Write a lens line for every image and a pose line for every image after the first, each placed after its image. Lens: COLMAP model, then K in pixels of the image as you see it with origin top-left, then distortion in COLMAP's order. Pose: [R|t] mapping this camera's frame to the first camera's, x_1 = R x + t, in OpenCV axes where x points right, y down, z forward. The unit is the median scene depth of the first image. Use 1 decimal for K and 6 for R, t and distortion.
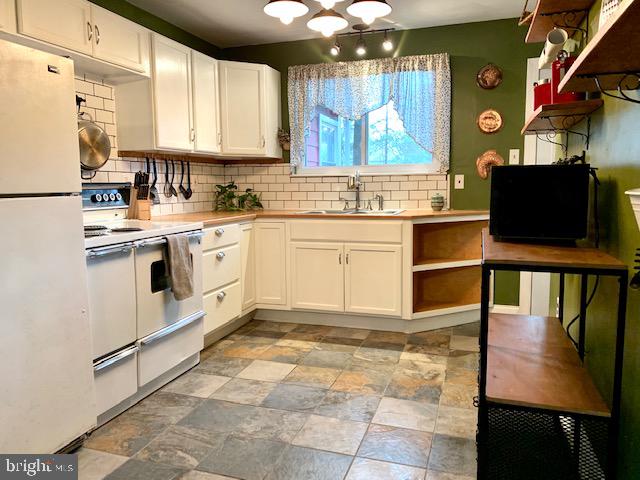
lens RADIAL K [[495.2, 0, 320.0], [0, 495.2, 240.0], [0, 0, 1]] dist [0.051164, -0.062301]
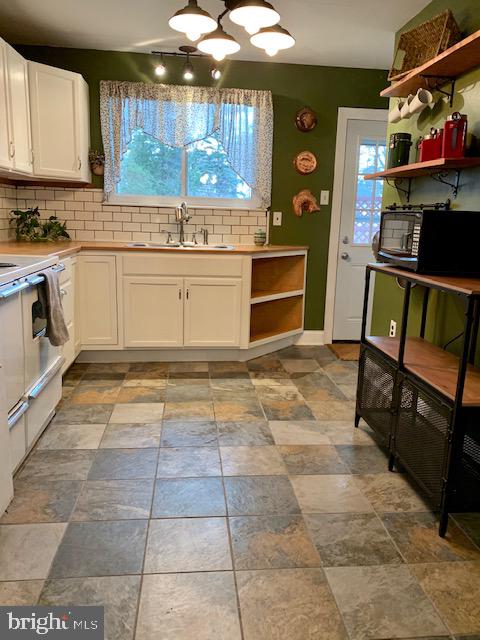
lens RADIAL K [[495.2, 0, 240.0], [0, 495.2, 320.0], [0, 0, 1]] dist [0.051164, -0.062301]
pose [[0.903739, -0.050593, 0.425084, -0.269328], [0.009373, 0.995092, 0.098507, -0.005768], [-0.427981, -0.085040, 0.899778, 0.056596]]
